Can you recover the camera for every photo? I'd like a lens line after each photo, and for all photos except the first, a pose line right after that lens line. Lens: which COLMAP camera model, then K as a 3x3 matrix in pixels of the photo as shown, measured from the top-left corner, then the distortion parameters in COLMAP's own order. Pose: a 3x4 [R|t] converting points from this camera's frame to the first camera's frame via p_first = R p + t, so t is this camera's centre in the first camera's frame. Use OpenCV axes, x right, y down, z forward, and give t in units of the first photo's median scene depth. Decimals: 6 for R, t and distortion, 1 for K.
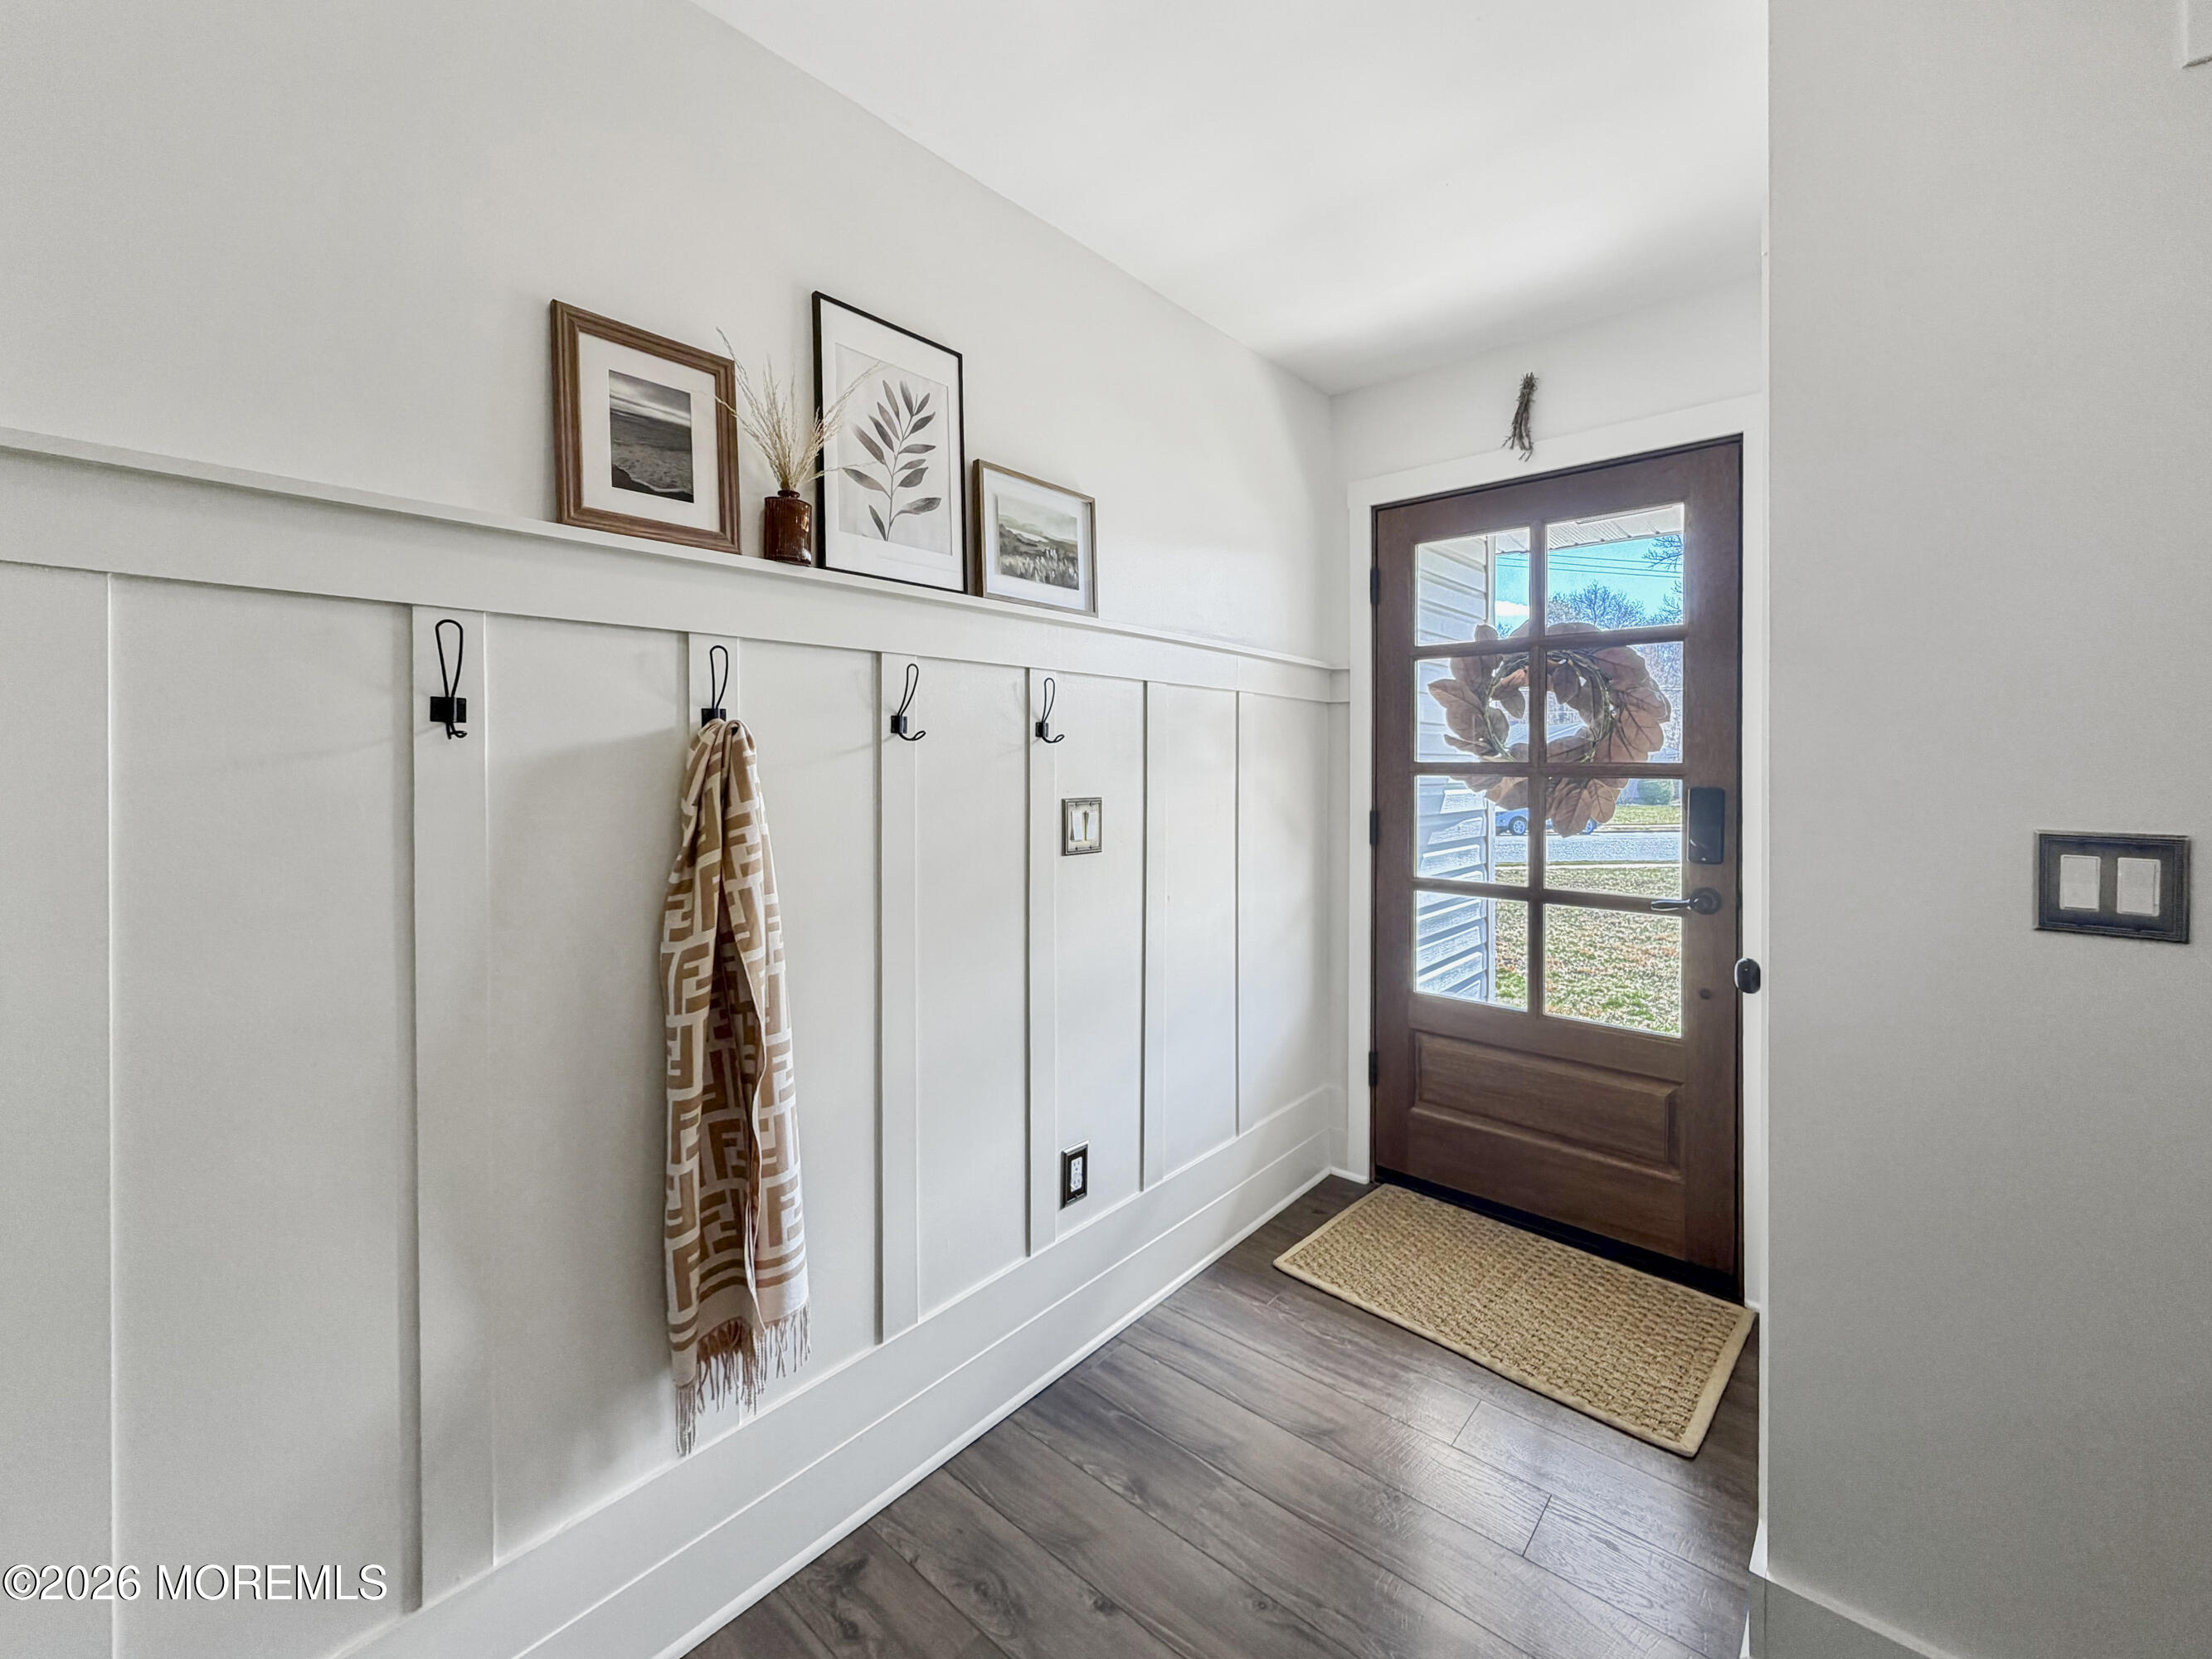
lens RADIAL K [[917.6, 0, 1101.6], [0, 917.6, 757.7], [0, 0, 1]] dist [-0.000206, -0.000010]
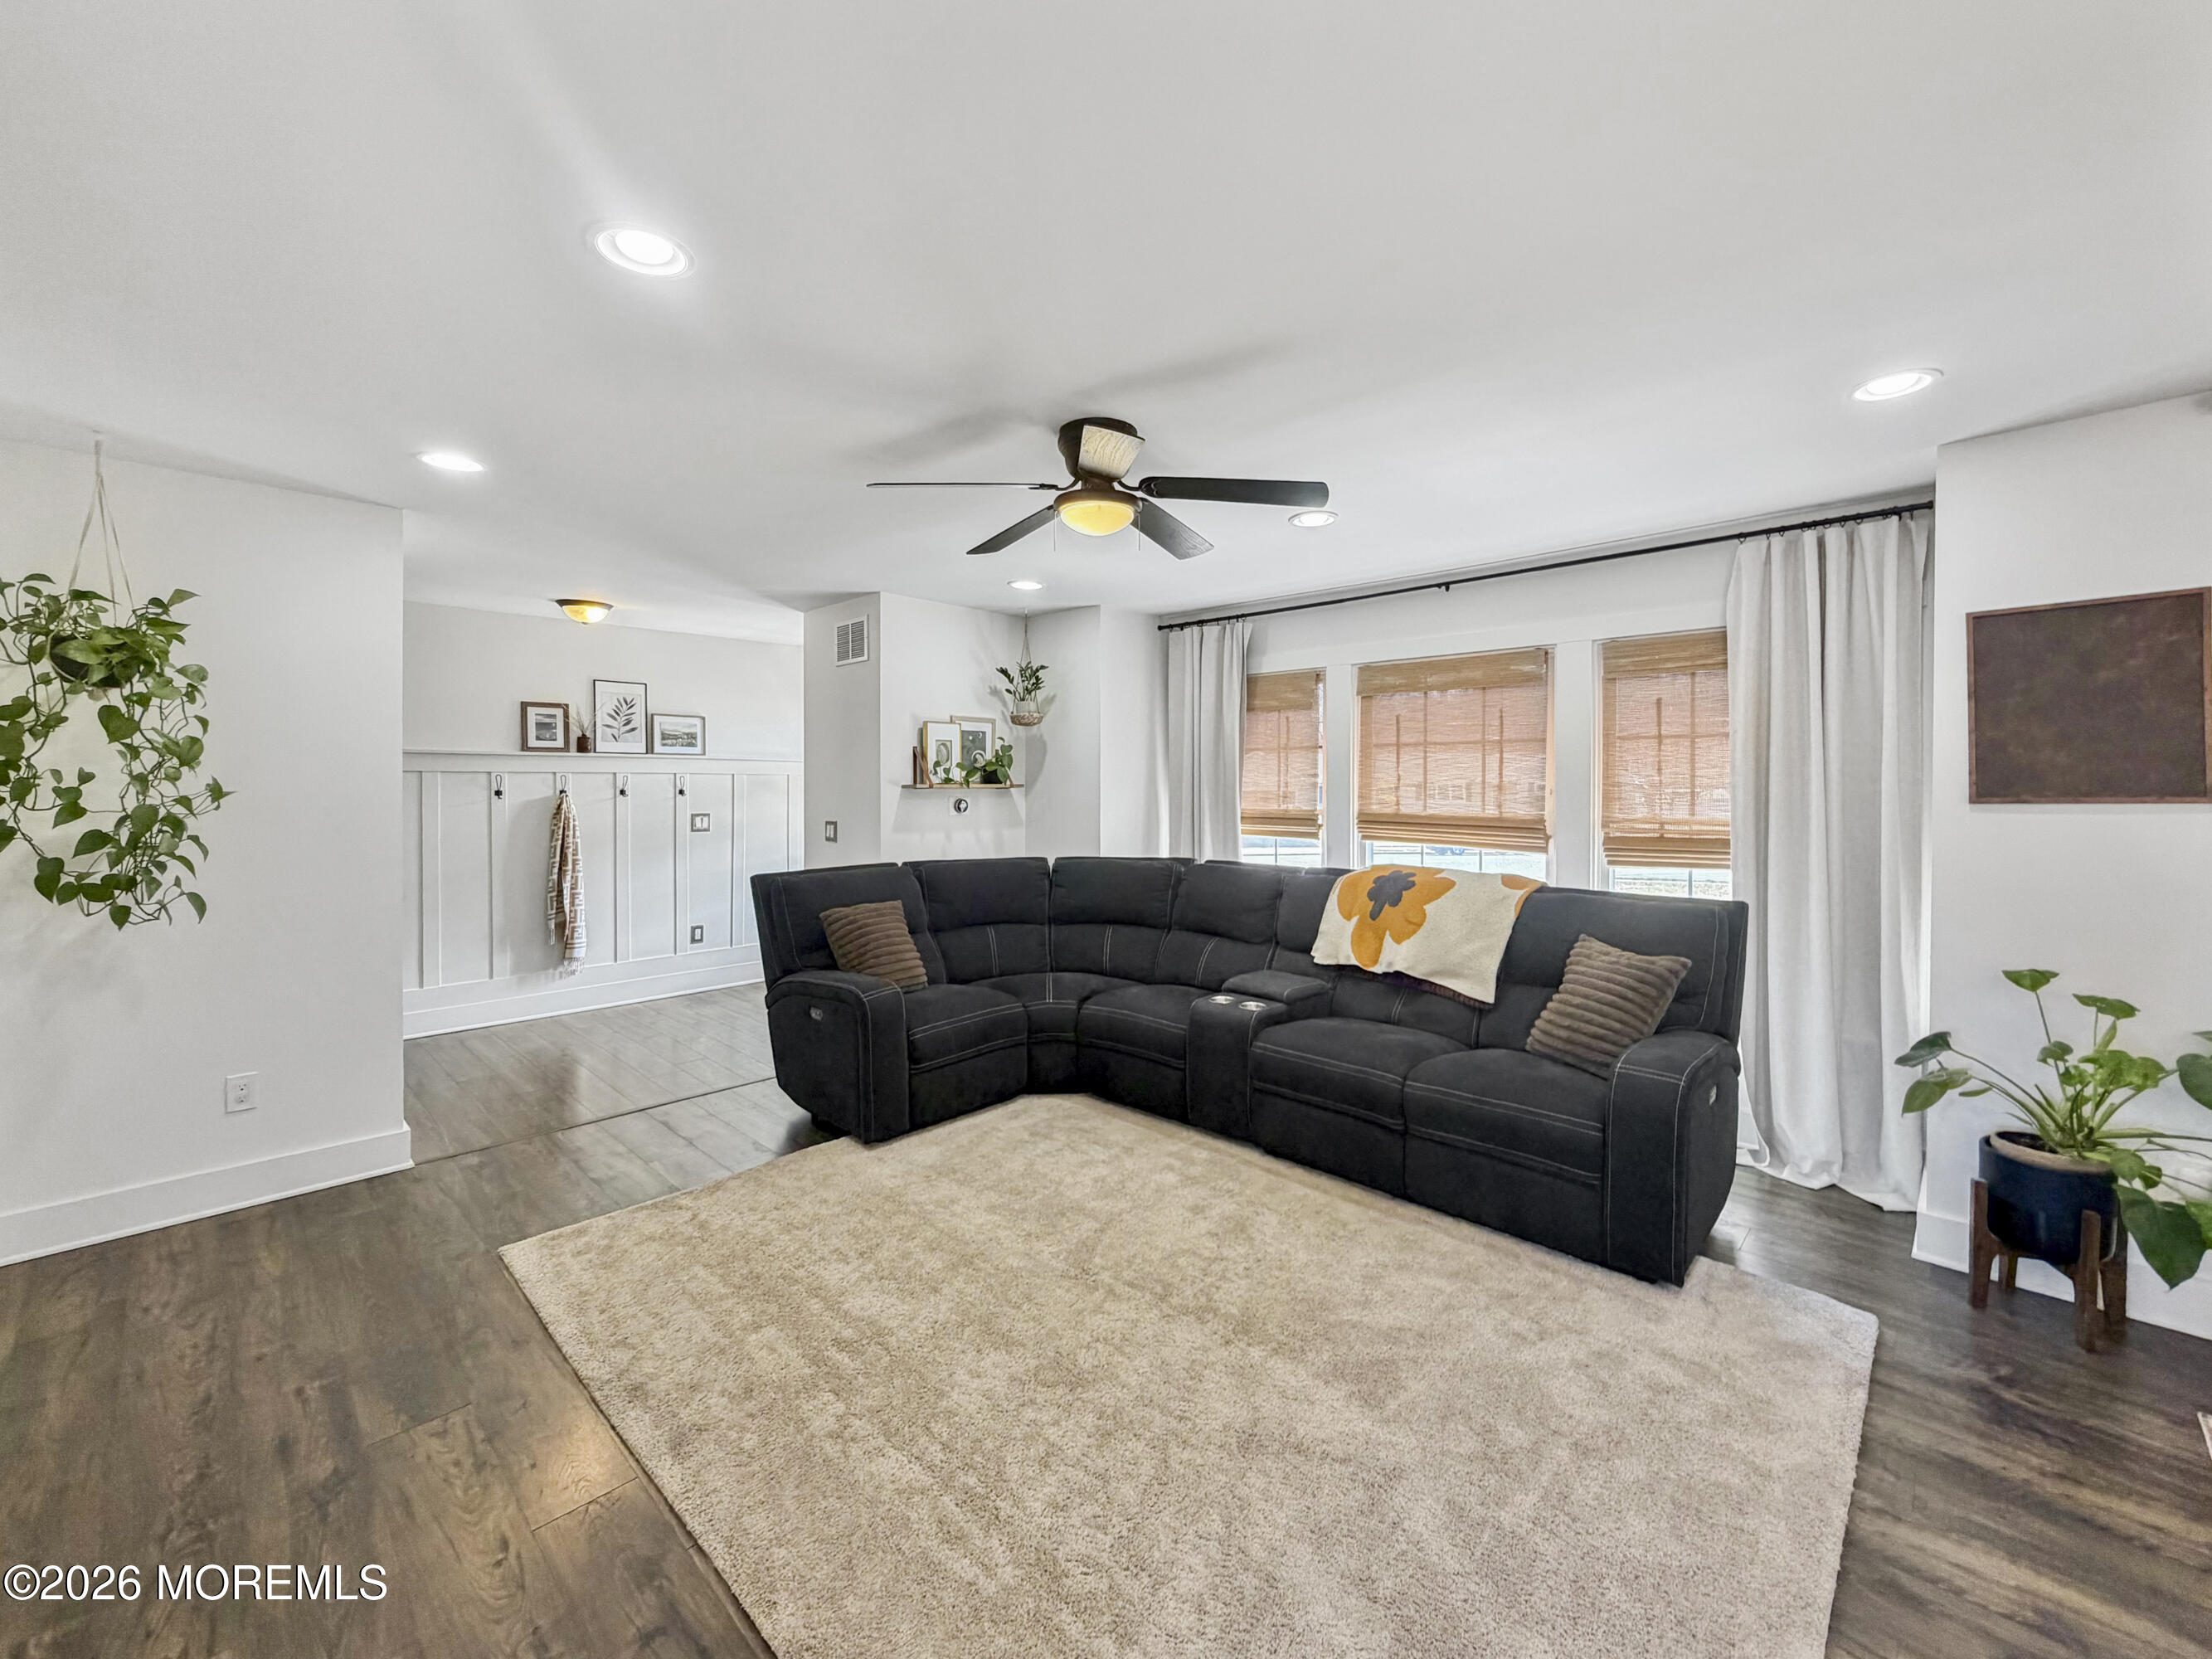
lens RADIAL K [[897.9, 0, 1104.8], [0, 897.9, 787.3], [0, 0, 1]] dist [0.000174, 0.000439]
pose [[0.998884, 0.002656, -0.047153, 2.063625], [-0.002400, 0.999982, 0.005485, -0.090496], [0.047166, -0.005366, 0.998873, -2.730327]]
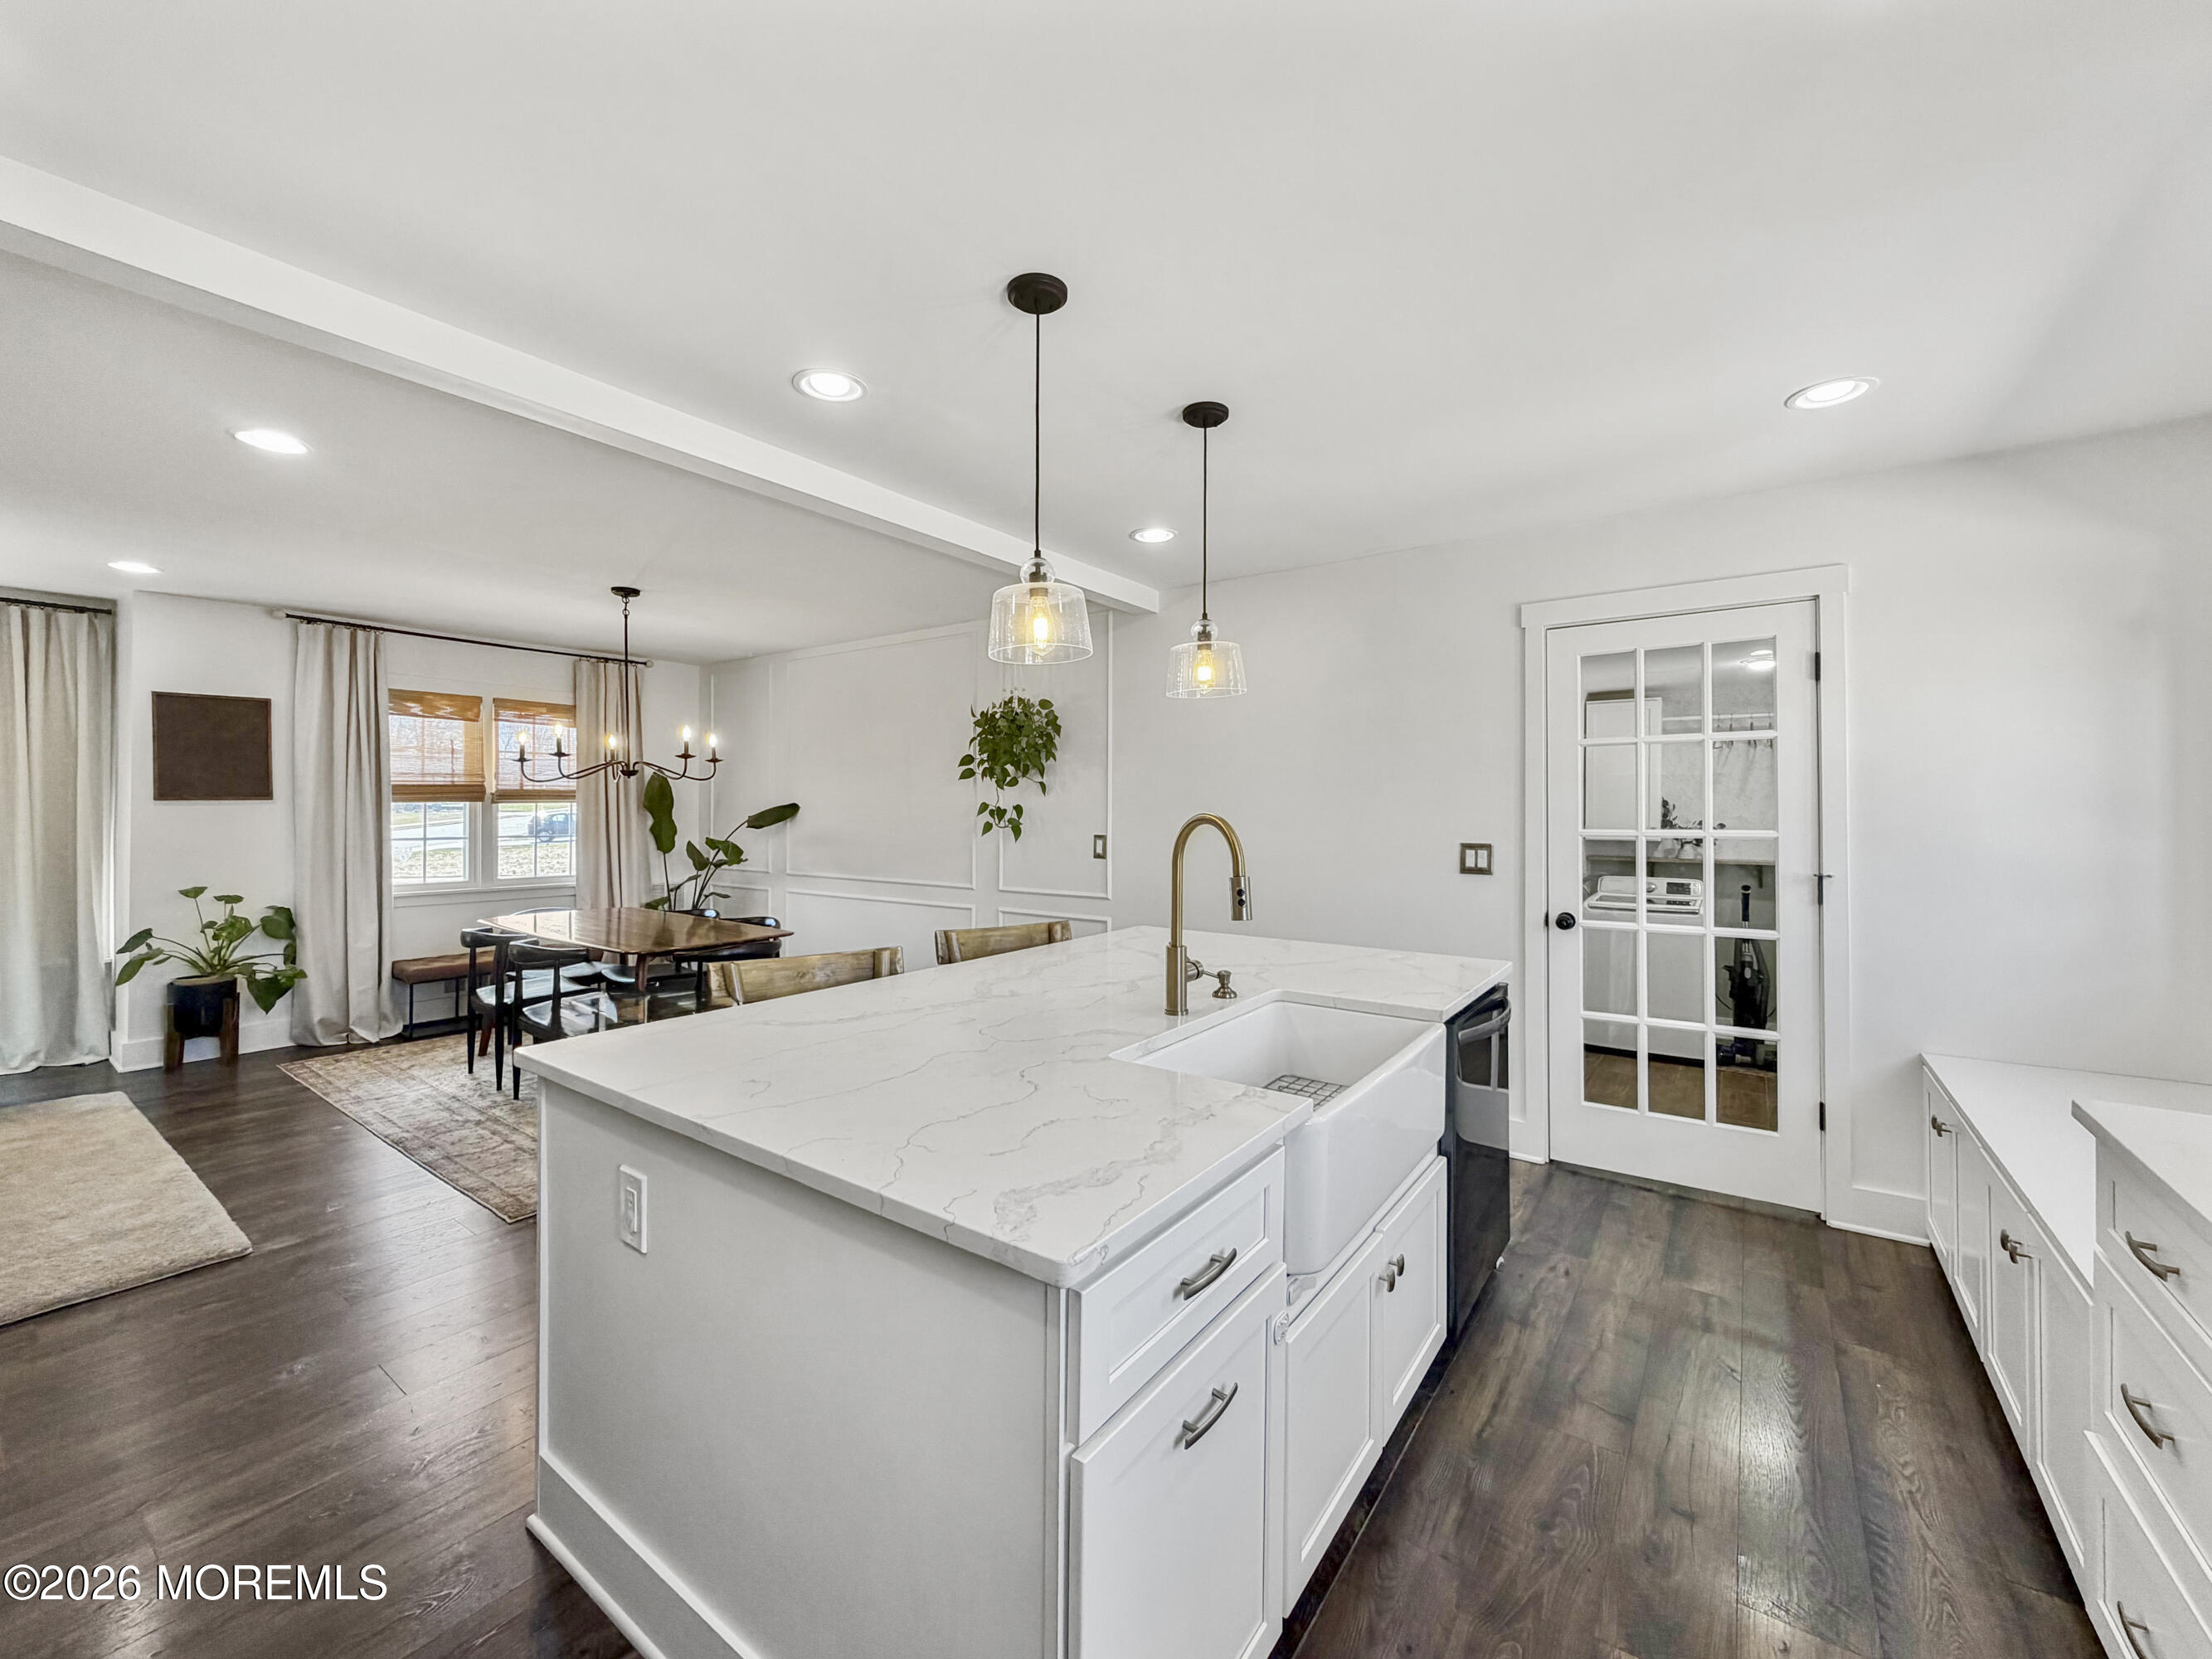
lens RADIAL K [[893.2, 0, 1105.2], [0, 893.2, 809.9], [0, 0, 1]] dist [0.000377, -0.000186]
pose [[-0.092523, -0.001105, 0.995710, 0.268114], [-0.007287, 0.999973, 0.000433, -0.045631], [-0.995684, -0.007216, -0.092529, -3.894444]]
